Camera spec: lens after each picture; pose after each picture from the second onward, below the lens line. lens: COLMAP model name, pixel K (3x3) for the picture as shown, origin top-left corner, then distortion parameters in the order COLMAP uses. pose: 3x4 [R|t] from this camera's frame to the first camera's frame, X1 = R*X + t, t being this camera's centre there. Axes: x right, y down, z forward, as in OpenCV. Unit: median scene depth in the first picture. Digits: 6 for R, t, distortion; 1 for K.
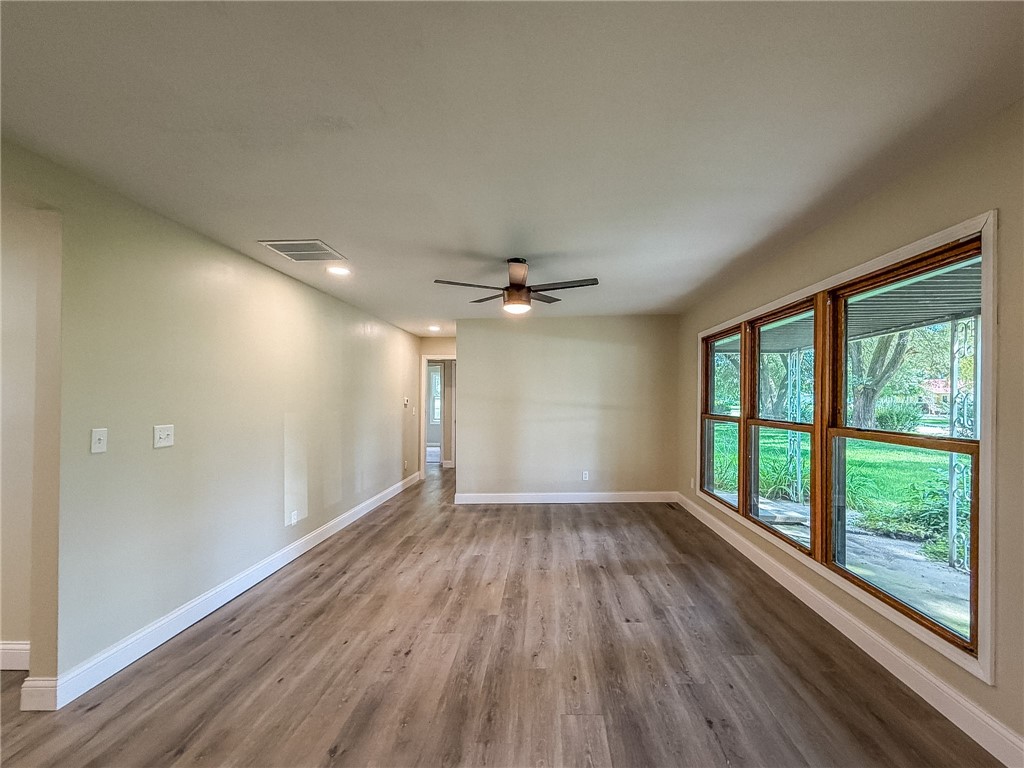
lens RADIAL K [[425.6, 0, 518.1], [0, 425.6, 394.6], [0, 0, 1]] dist [0.004838, 0.000030]
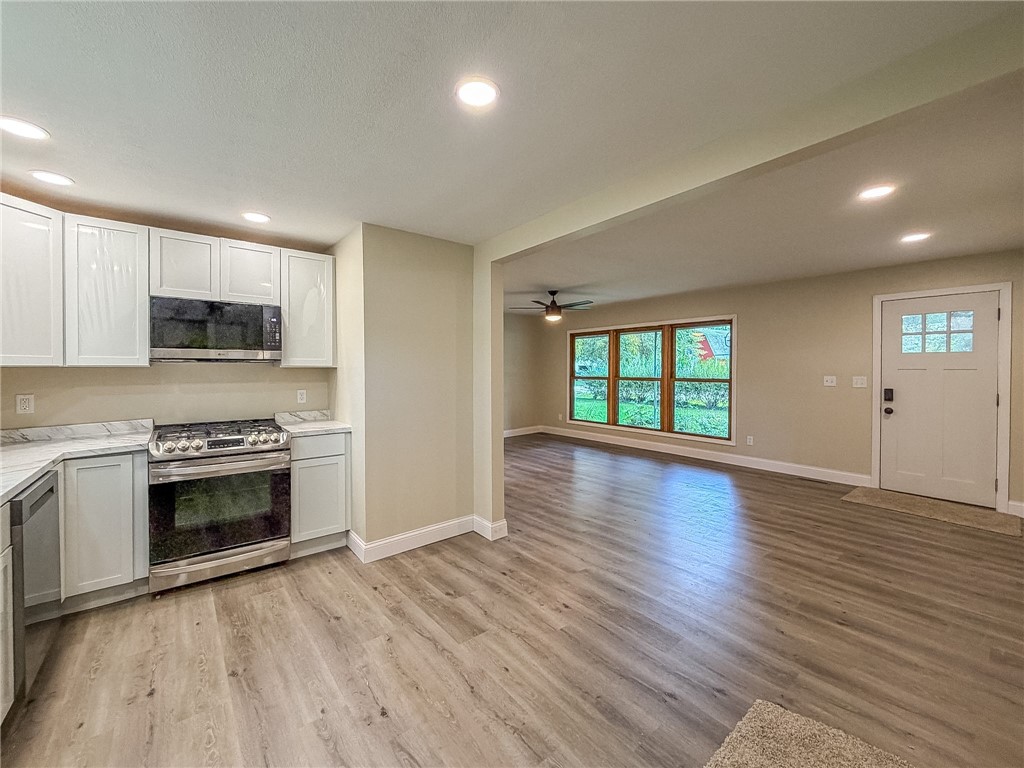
lens RADIAL K [[411.4, 0, 512.2], [0, 411.4, 392.3], [0, 0, 1]] dist [-0.000135, -0.000012]
pose [[0.758537, -0.038193, 0.650510, -1.552896], [-0.002648, 0.998092, 0.061688, 0.006315], [-0.651624, -0.048515, 0.756989, -0.234559]]
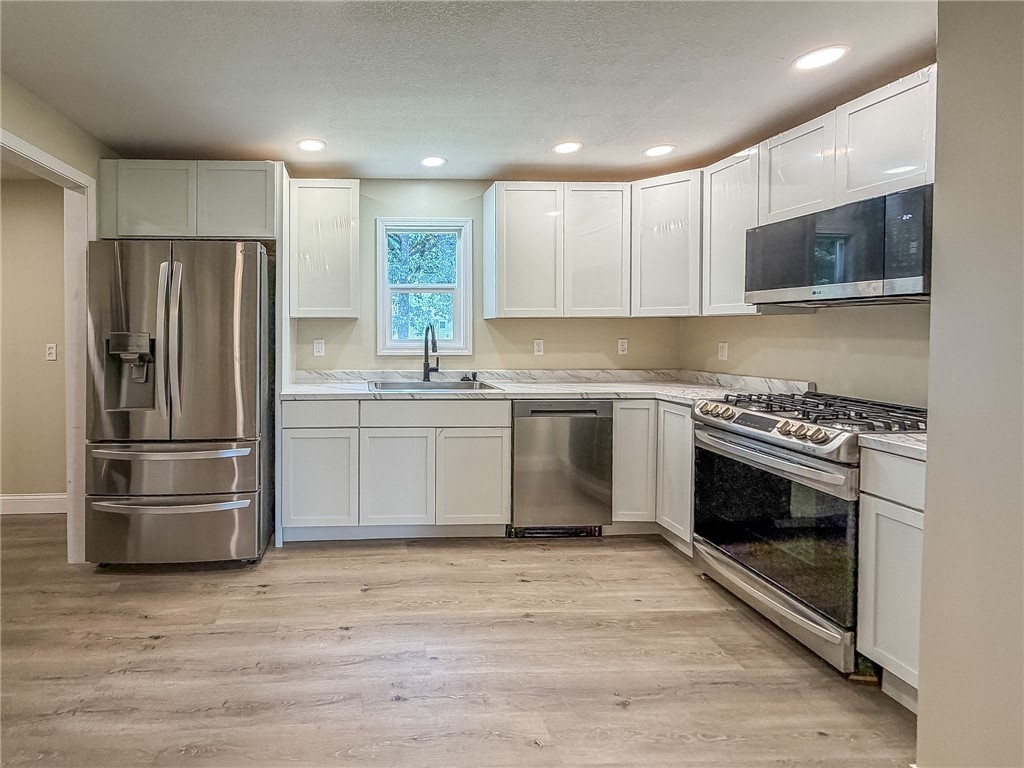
lens RADIAL K [[449.0, 0, 381.5], [0, 449.0, 328.3], [0, 0, 1]] dist [0.000502, 0.000074]
pose [[0.094407, -0.000252, -0.995534, -0.747978], [0.006940, 0.999976, 0.000405, 0.022511], [0.995509, -0.006948, 0.094406, 0.236799]]
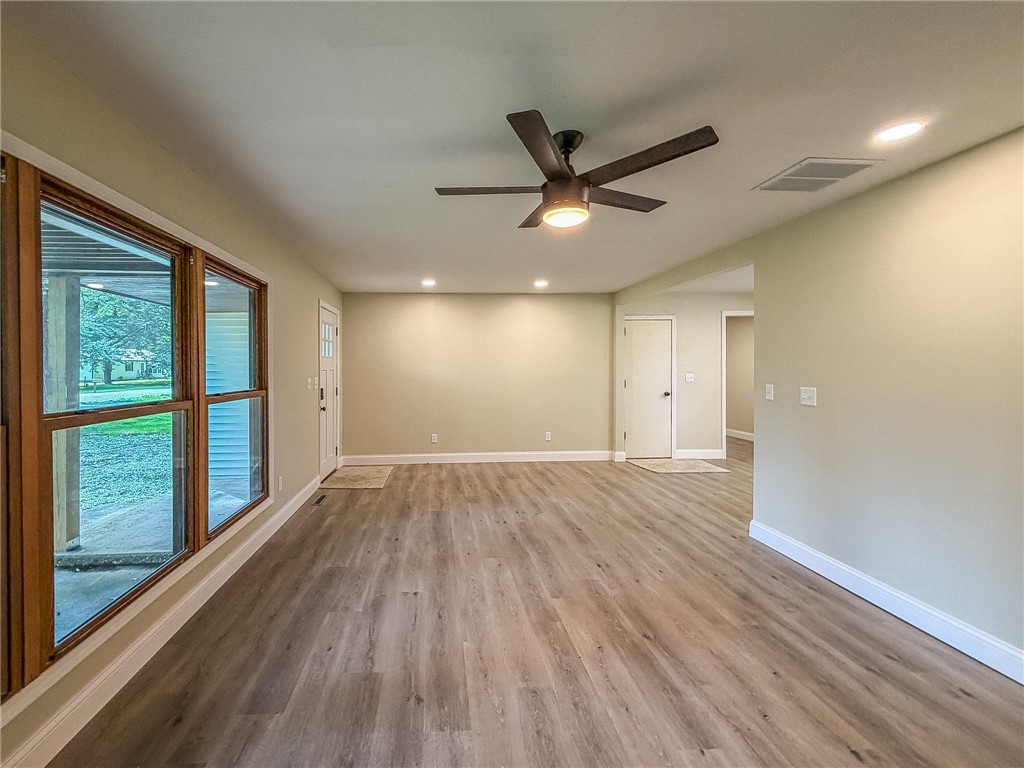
lens RADIAL K [[466.5, 0, 444.1], [0, 466.5, 369.1], [0, 0, 1]] dist [0.001406, 0.000048]
pose [[-0.995952, 0.002646, -0.089843, 0.281420], [0.002919, 0.999992, -0.002910, 0.019433], [0.089835, -0.003160, -0.995952, 2.030371]]
